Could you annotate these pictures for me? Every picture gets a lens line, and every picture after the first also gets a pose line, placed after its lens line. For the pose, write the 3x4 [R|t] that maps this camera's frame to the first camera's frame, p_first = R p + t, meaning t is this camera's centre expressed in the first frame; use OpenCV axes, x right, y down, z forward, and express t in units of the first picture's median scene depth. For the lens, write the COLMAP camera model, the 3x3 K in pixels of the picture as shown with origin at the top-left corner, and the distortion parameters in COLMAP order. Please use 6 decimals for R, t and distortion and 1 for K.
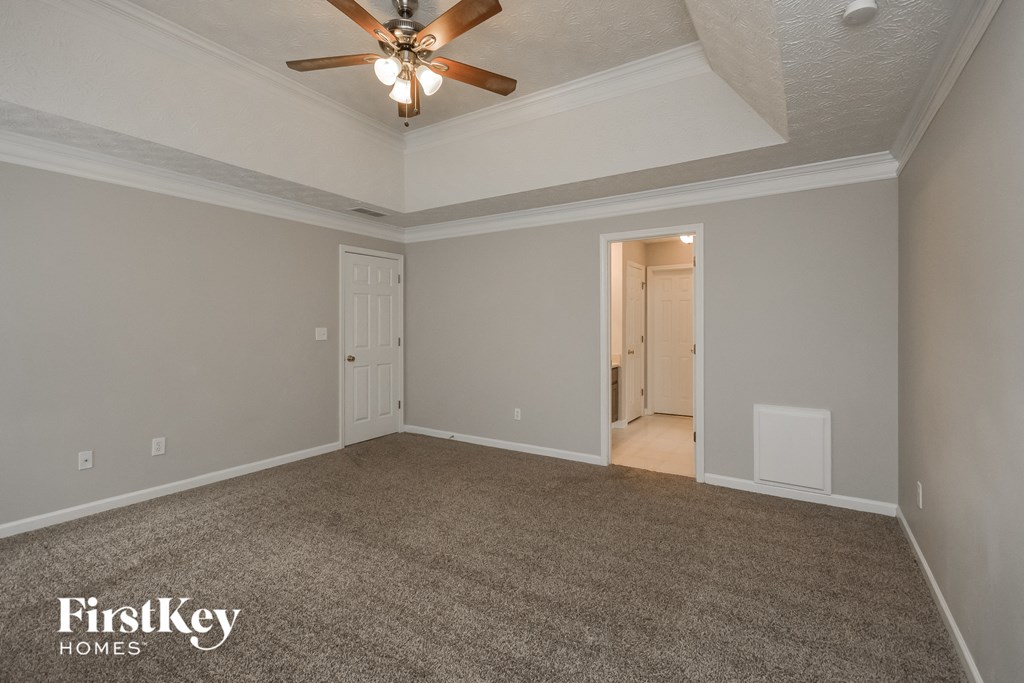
lens RADIAL K [[468.5, 0, 508.3], [0, 468.5, 337.0], [0, 0, 1]] dist [-0.003124, -0.000181]
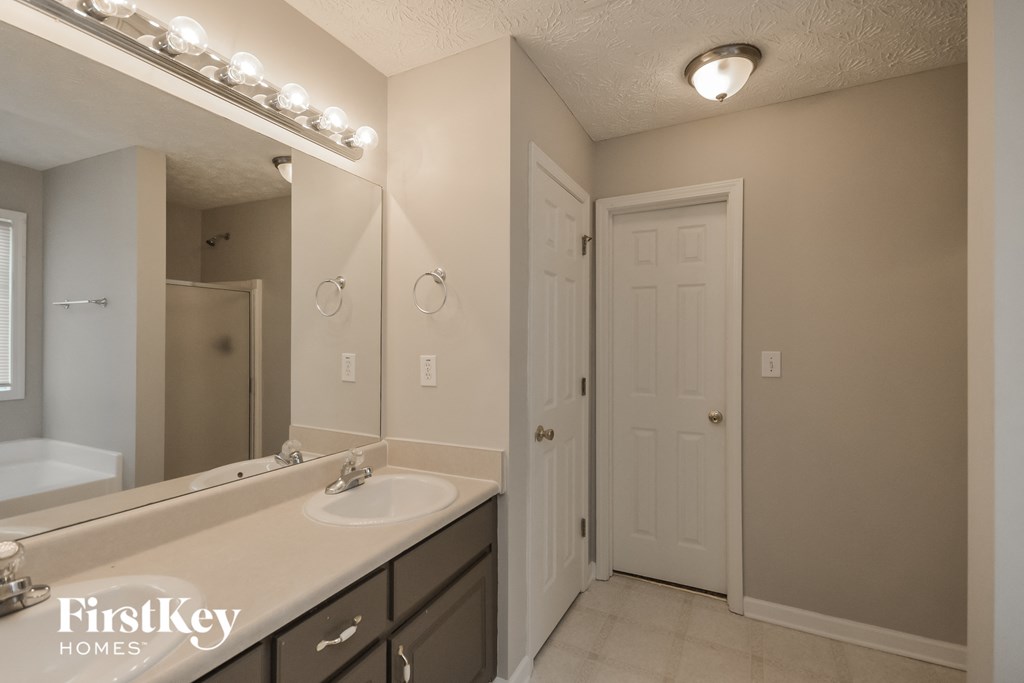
lens RADIAL K [[468.5, 0, 513.1], [0, 468.5, 340.2], [0, 0, 1]] dist [-0.003124, -0.000181]
pose [[0.995218, 0.007916, 0.097360, 0.192714], [-0.005415, 0.999649, -0.025924, -0.021715], [-0.097531, 0.025273, 0.994912, 0.628931]]
